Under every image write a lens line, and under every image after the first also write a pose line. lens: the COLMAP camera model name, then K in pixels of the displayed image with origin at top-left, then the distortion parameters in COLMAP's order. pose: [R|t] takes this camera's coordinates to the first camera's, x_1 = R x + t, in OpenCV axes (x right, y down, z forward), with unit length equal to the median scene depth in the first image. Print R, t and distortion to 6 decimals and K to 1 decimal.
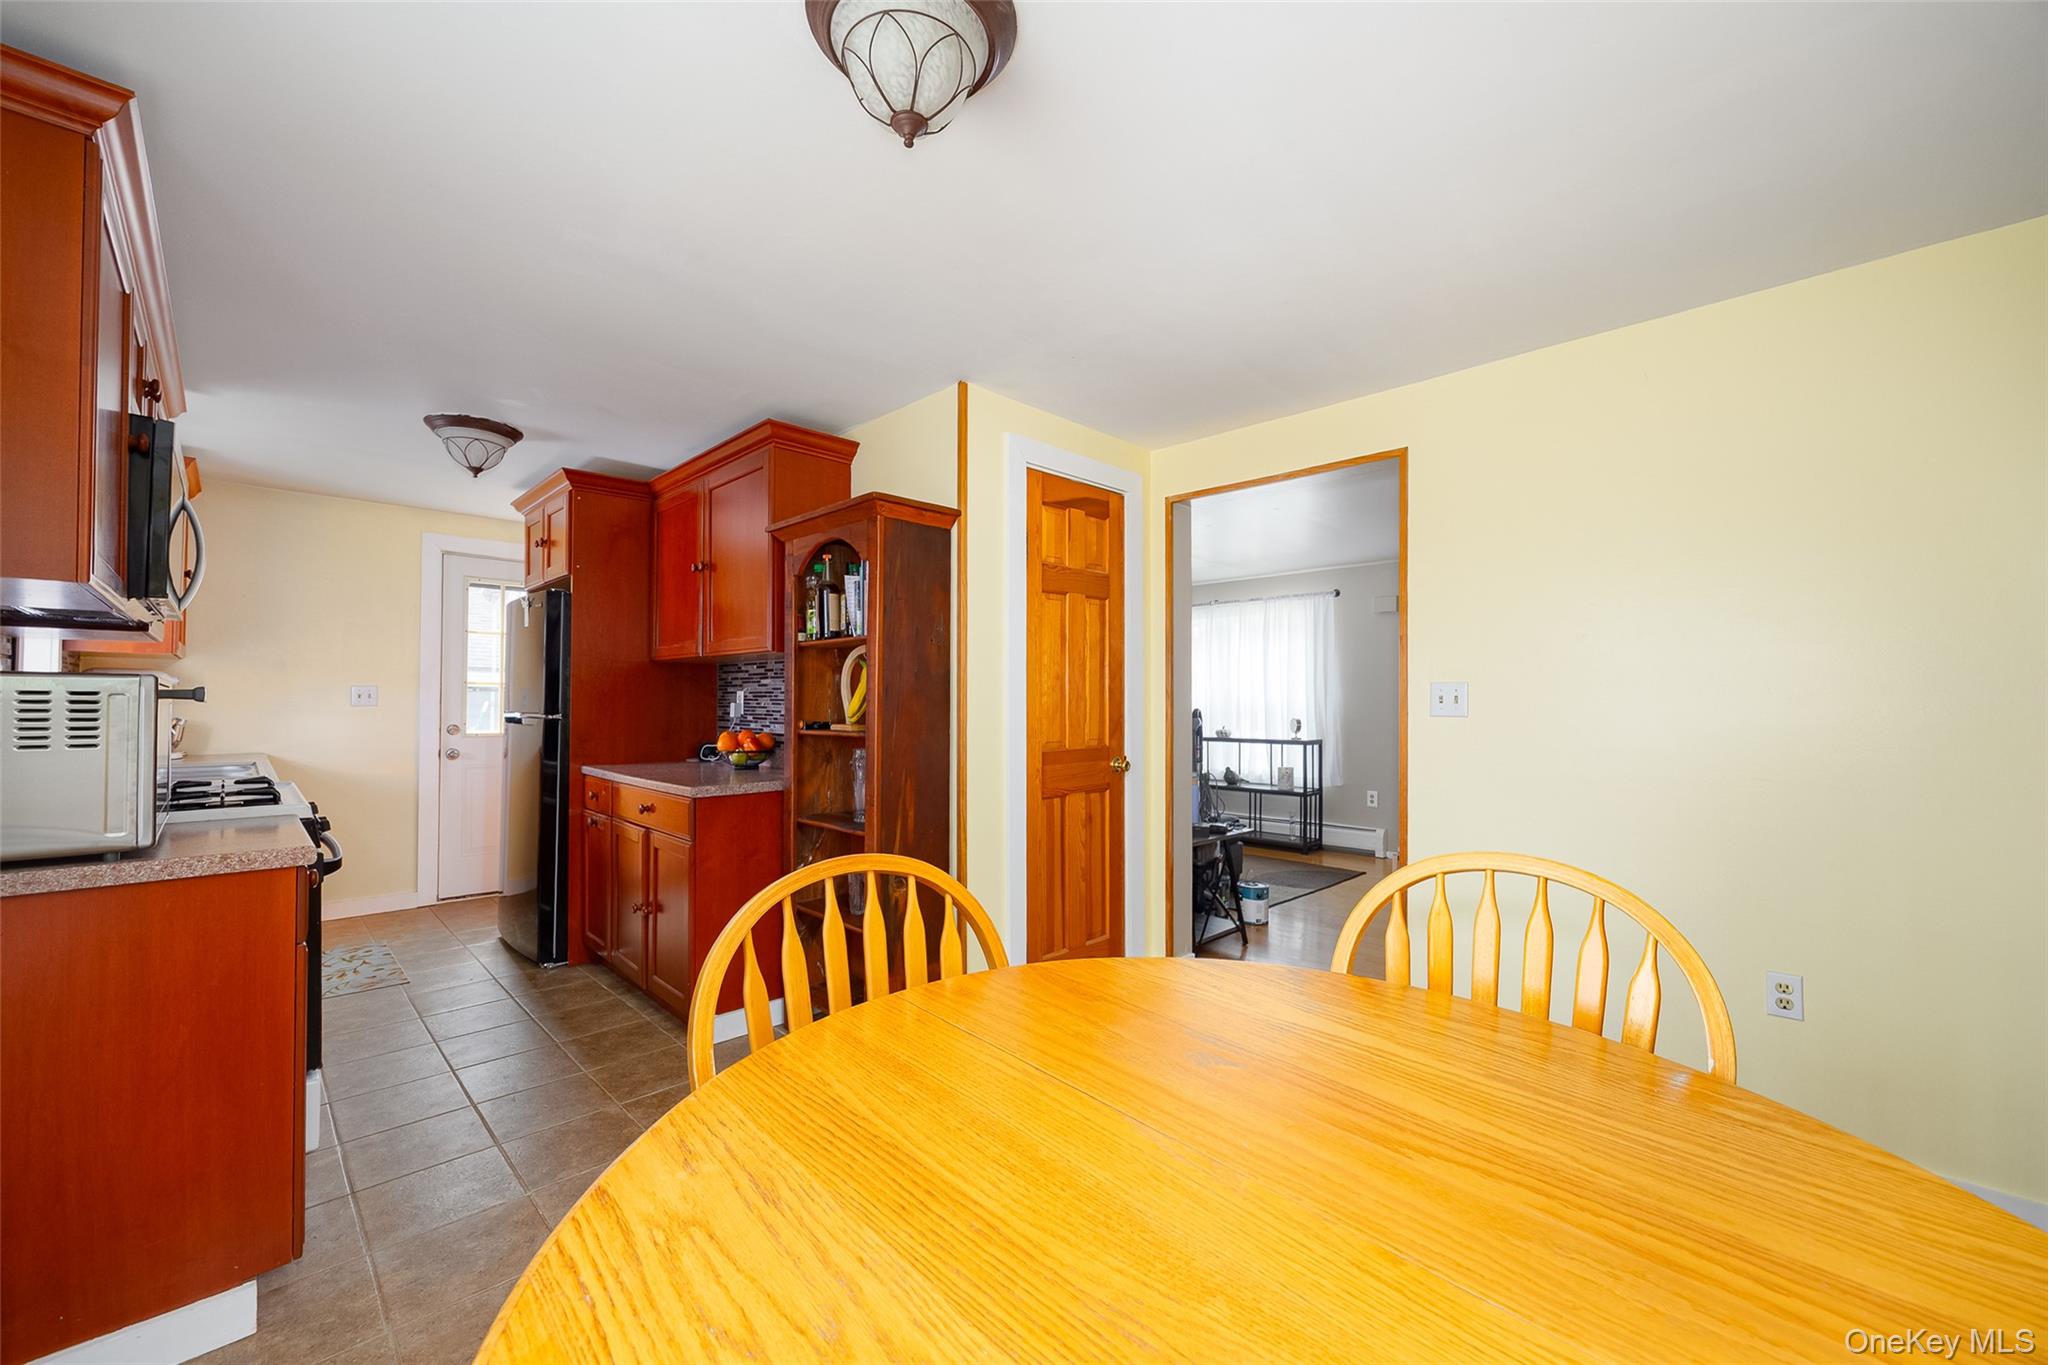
lens RADIAL K [[792.6, 0, 996.3], [0, 792.6, 689.7], [0, 0, 1]] dist [-0.001832, 0.000015]
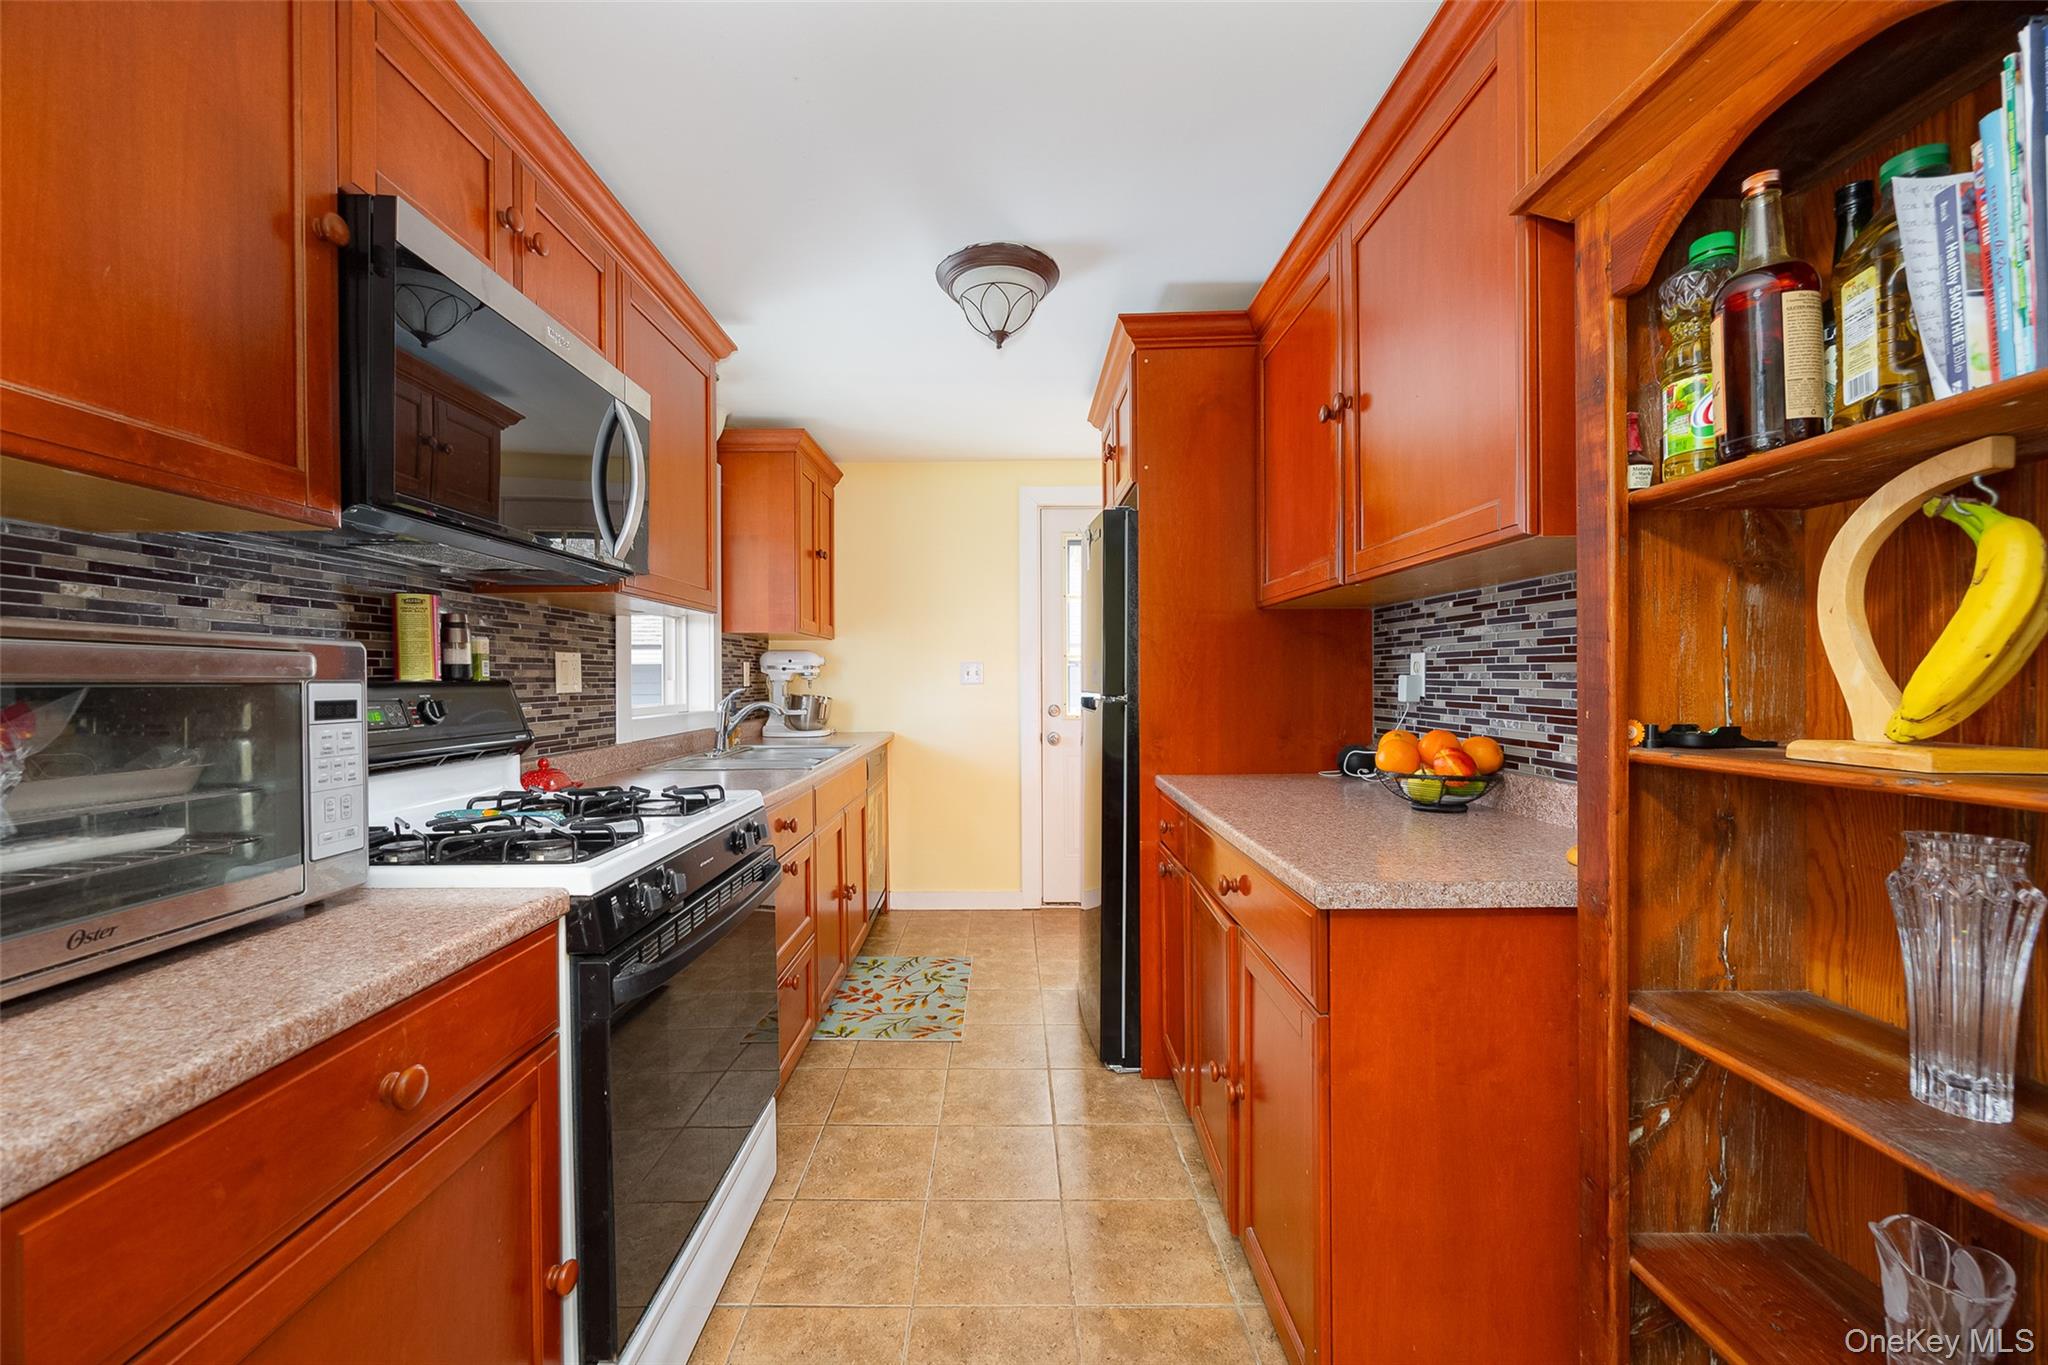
lens RADIAL K [[792.6, 0, 996.3], [0, 792.6, 689.7], [0, 0, 1]] dist [-0.001832, 0.000015]
pose [[0.715325, 0.000244, -0.698792, -0.175918], [0.021058, 0.999538, 0.021906, 0.010023], [0.698475, -0.030385, 0.714990, 0.480456]]
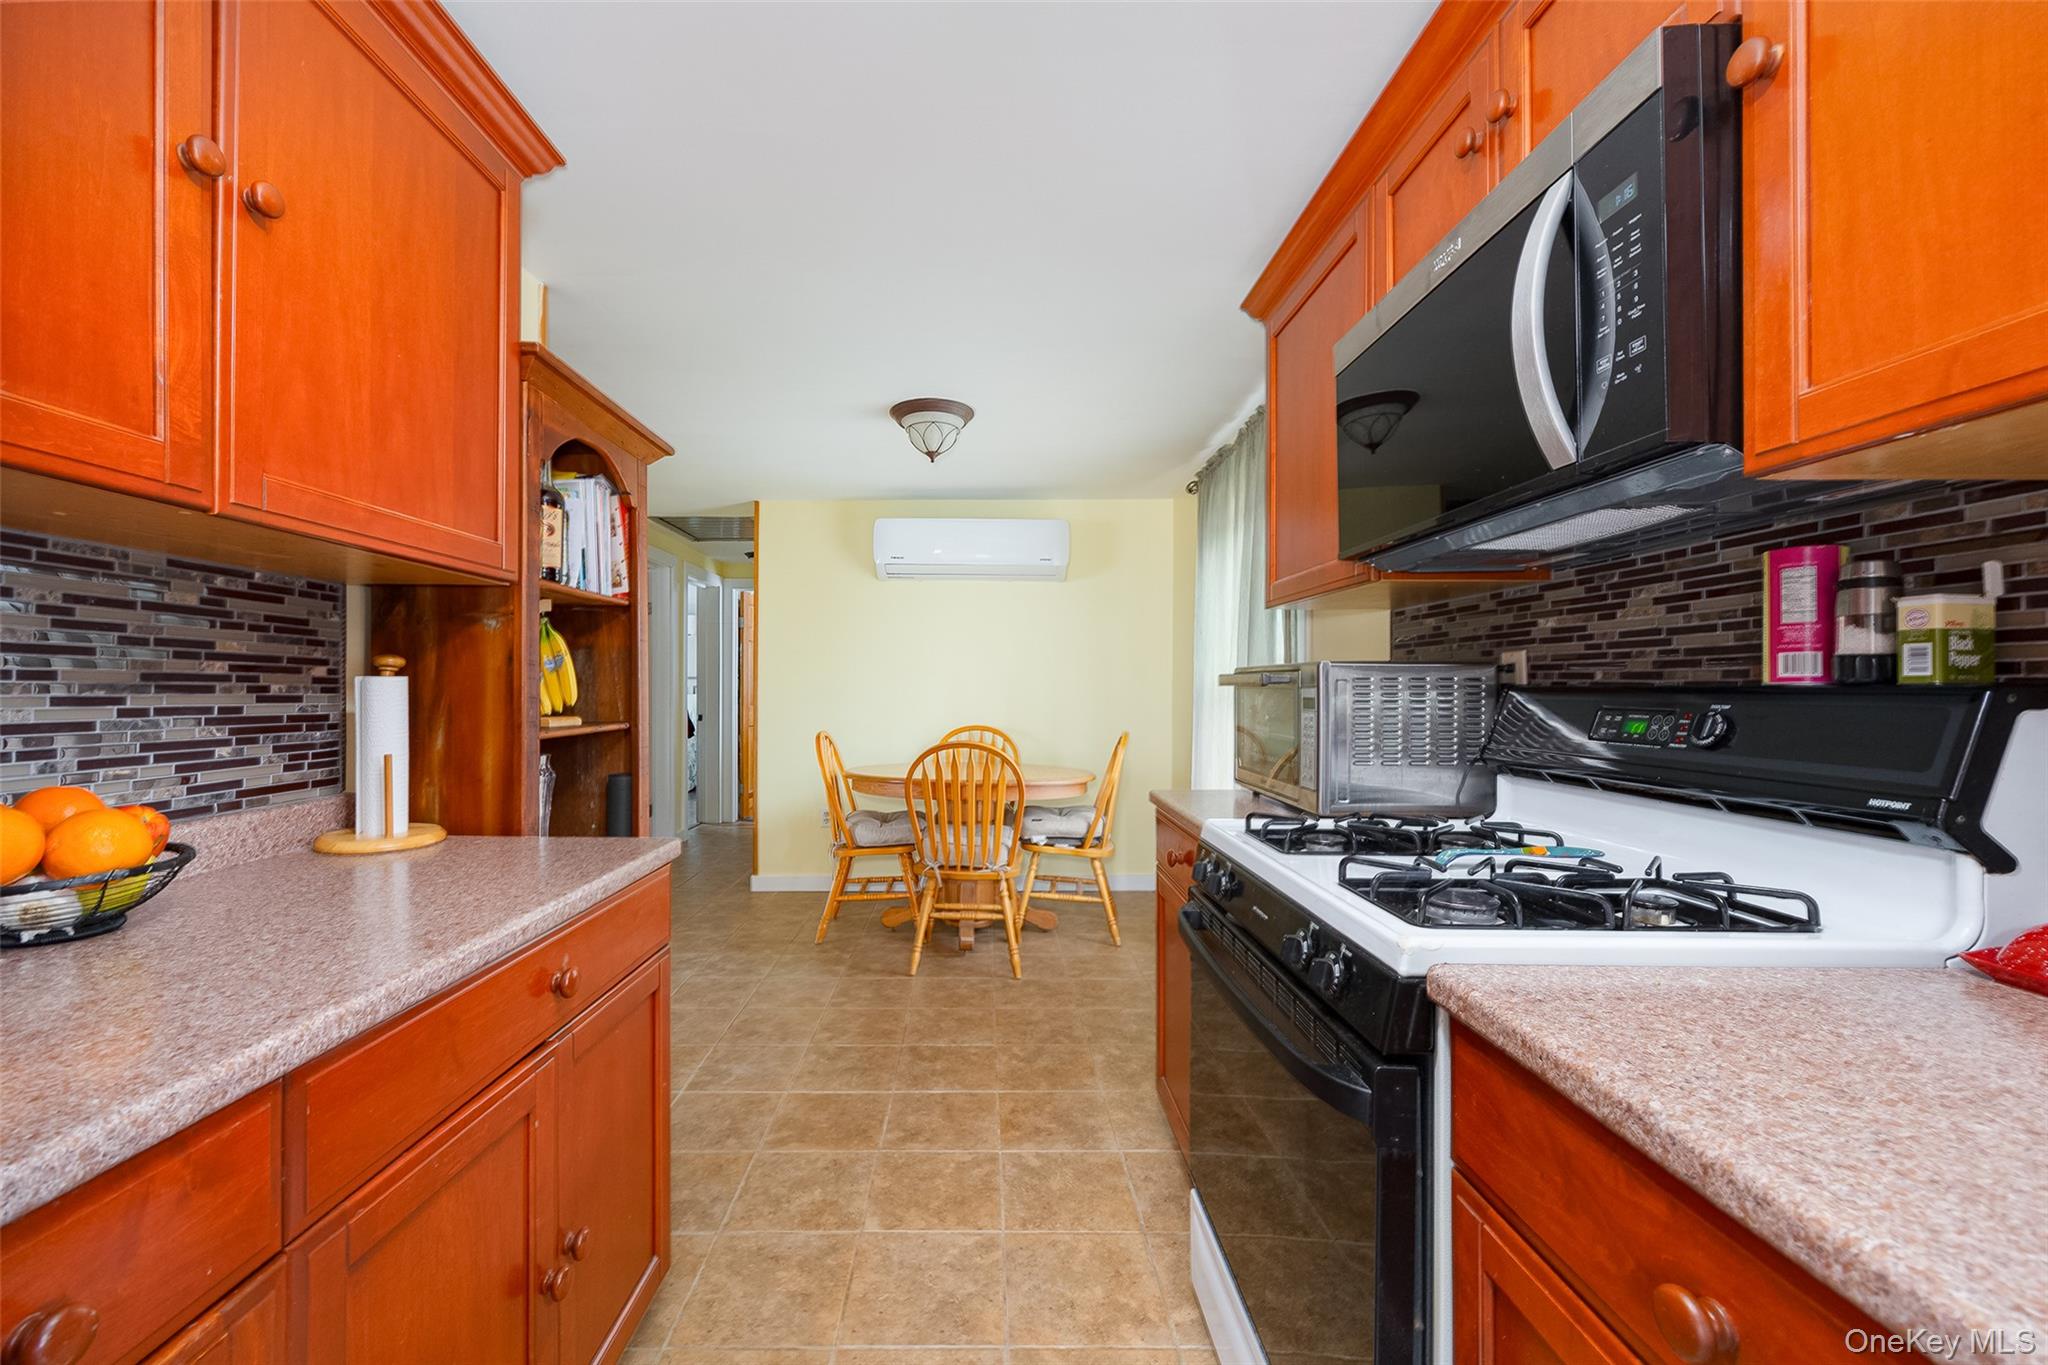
lens RADIAL K [[792.6, 0, 996.3], [0, 792.6, 689.7], [0, 0, 1]] dist [-0.001832, 0.000015]
pose [[-0.733786, -0.006950, 0.679345, -0.821093], [-0.013944, 0.999891, -0.004832, 0.016378], [-0.679237, -0.013019, -0.733803, 1.090127]]
